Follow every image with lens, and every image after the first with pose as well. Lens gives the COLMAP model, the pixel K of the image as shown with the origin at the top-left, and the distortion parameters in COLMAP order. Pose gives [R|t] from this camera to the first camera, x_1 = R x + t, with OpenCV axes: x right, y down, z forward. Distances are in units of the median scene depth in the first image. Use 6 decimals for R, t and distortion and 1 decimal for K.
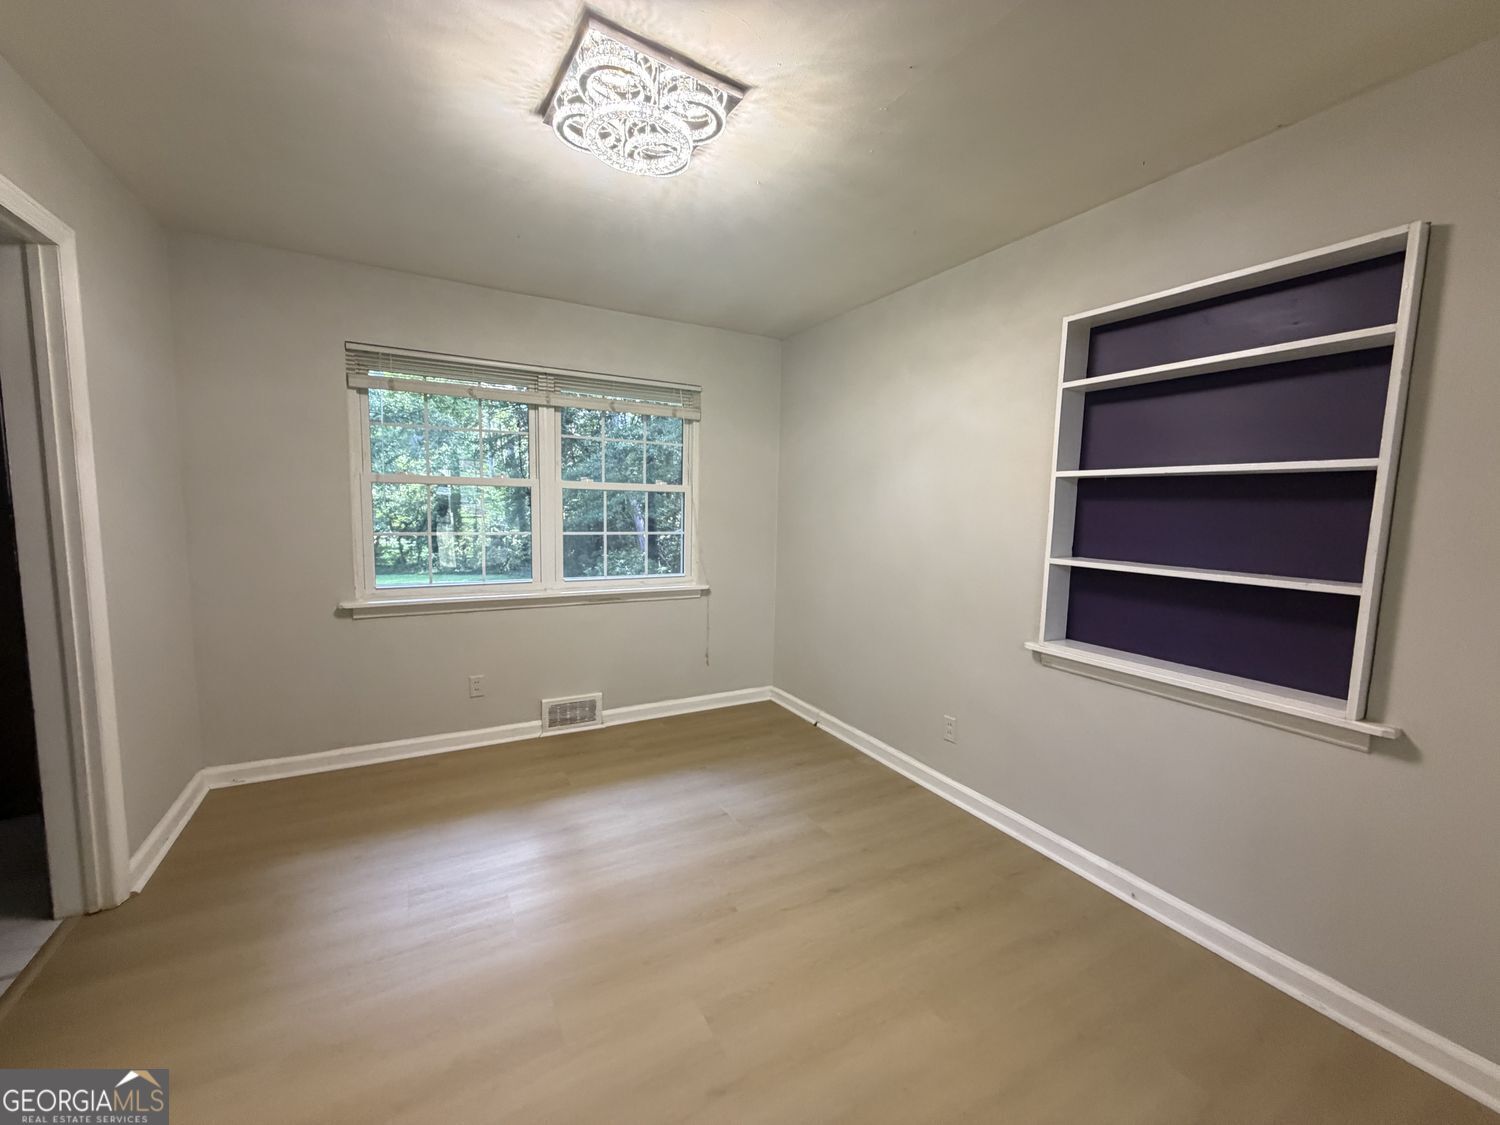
lens RADIAL K [[596.4, 0, 750.0], [0, 596.4, 562.5], [0, 0, 1]] dist [-0.000363, -0.000026]
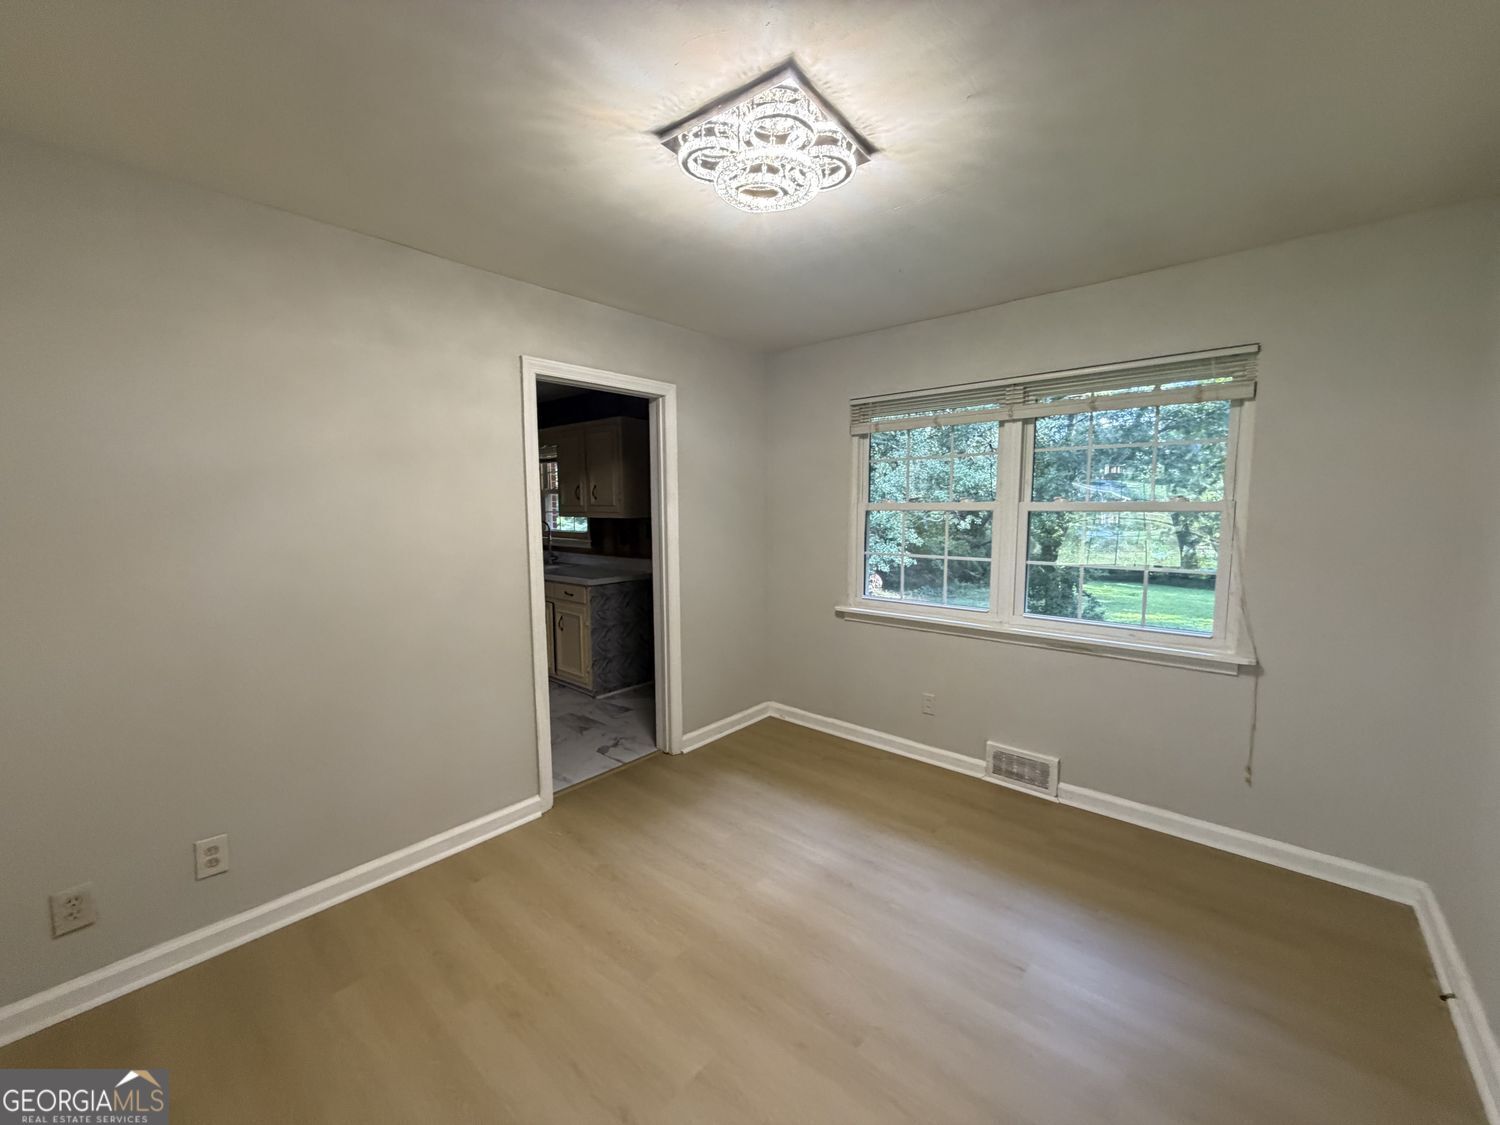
lens RADIAL K [[593.1, 0, 737.4], [0, 593.1, 564.3], [0, 0, 1]] dist [0.001513, 0.000125]
pose [[0.332155, 0.068547, -0.940731, 0.408998], [-0.077497, 0.995967, 0.045209, -0.058663], [0.940036, 0.057888, 0.336128, 0.346694]]
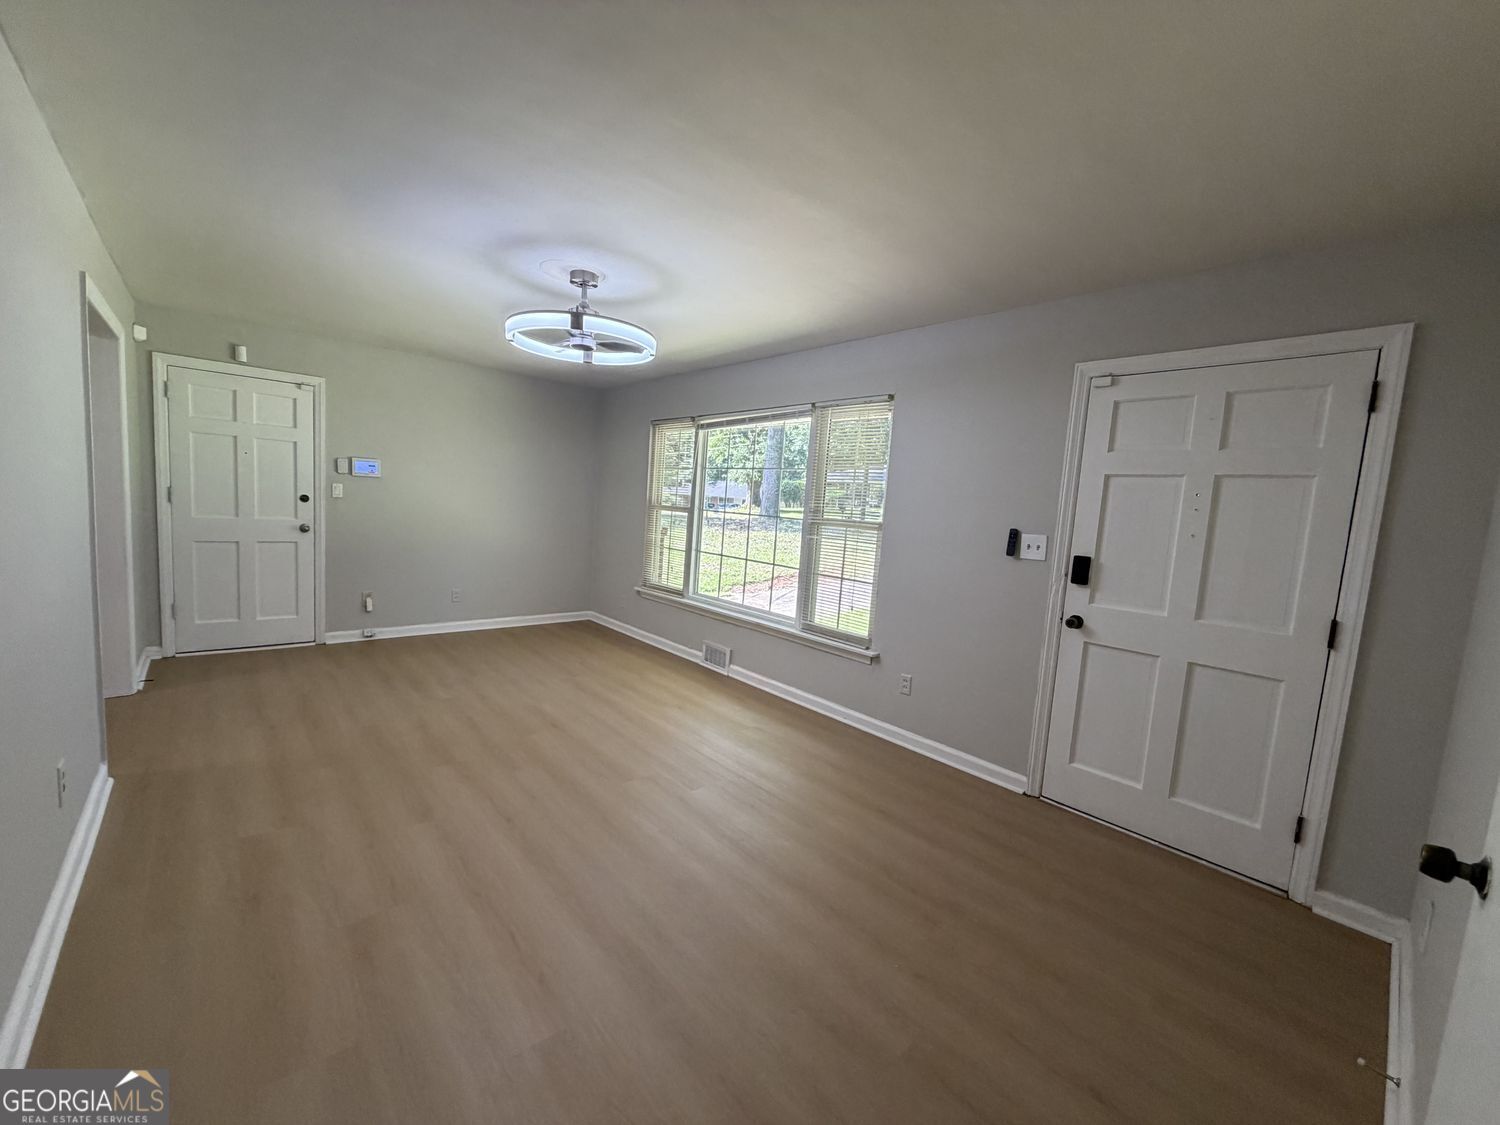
lens RADIAL K [[583.1, 0, 747.5], [0, 583.1, 563.1], [0, 0, 1]] dist [-0.000631, -0.000161]
pose [[0.215784, 0.091000, -0.972192, 1.153187], [-0.147671, 0.987237, 0.059632, -0.060126], [0.965210, 0.130697, 0.226468, 0.839551]]
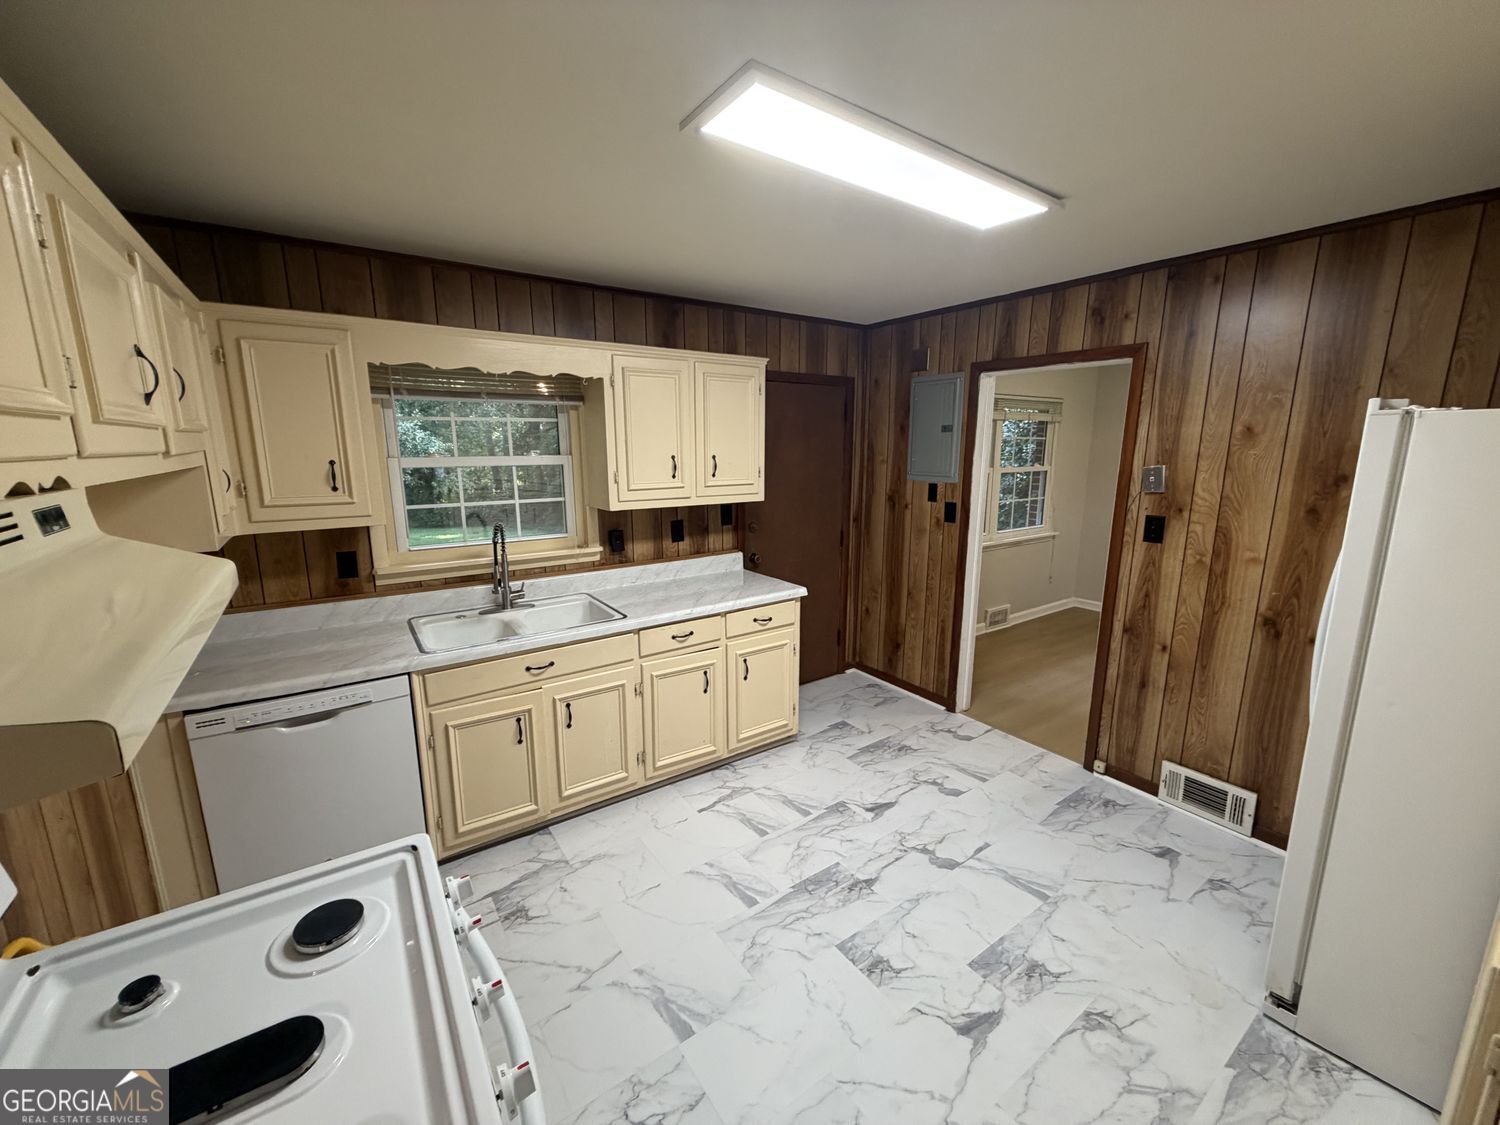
lens RADIAL K [[596.4, 0, 750.0], [0, 596.4, 562.5], [0, 0, 1]] dist [-0.000363, -0.000026]
pose [[0.994793, -0.043703, 0.092072, -1.233316], [0.033906, 0.993850, 0.105412, -0.088780], [-0.096113, -0.101741, 0.990157, -0.536300]]
